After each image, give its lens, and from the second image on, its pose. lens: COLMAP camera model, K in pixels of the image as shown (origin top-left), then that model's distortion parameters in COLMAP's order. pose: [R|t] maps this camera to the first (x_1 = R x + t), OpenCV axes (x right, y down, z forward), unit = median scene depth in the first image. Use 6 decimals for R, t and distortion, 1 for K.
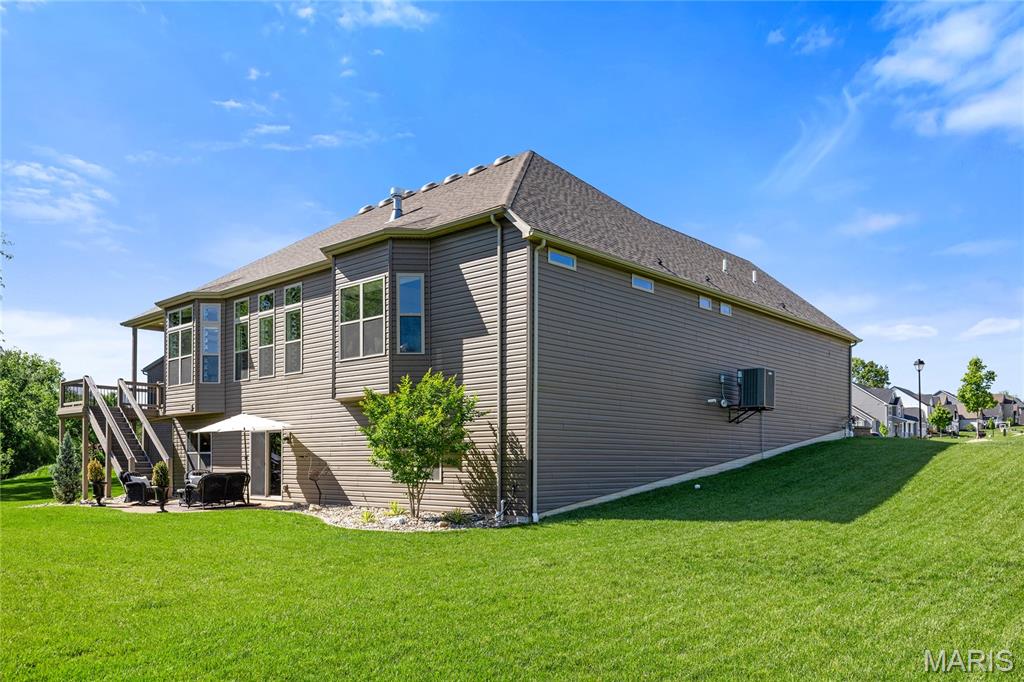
lens RADIAL K [[781.4, 0, 513.1], [0, 781.4, 462.0], [0, 0, 1]] dist [0.000430, -0.004423]
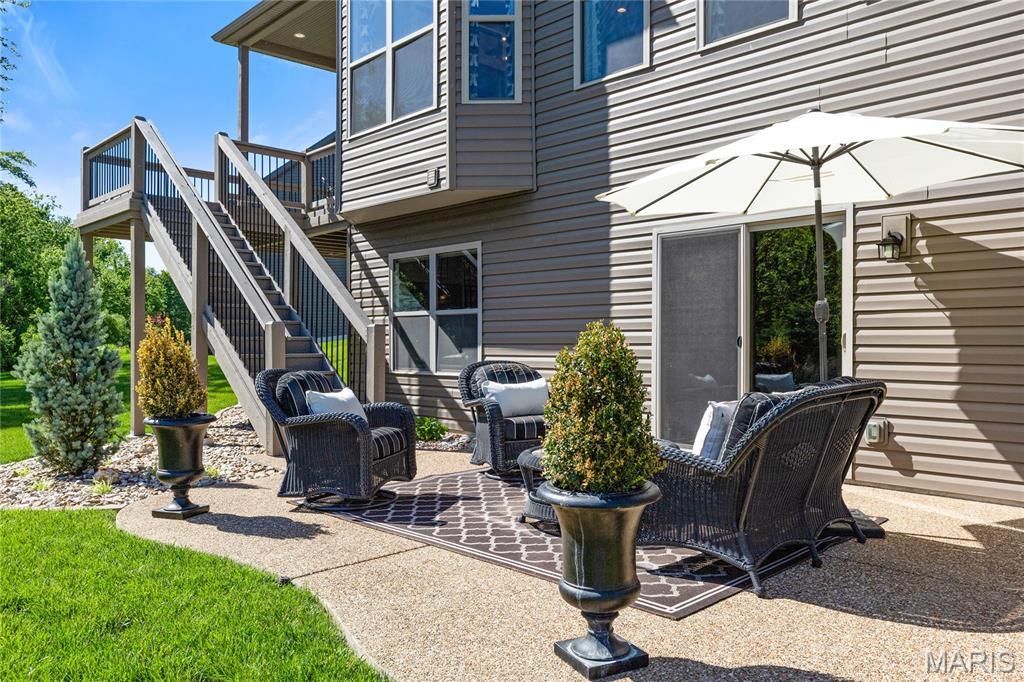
lens RADIAL K [[798.5, 0, 512.0], [0, 798.5, 341.0], [0, 0, 1]] dist [0.002758, 0.001555]
pose [[0.997225, -0.003902, -0.074346, -0.370502], [0.003979, 0.999992, 0.000874, 0.001807], [0.074342, -0.001168, 0.997232, 0.687771]]
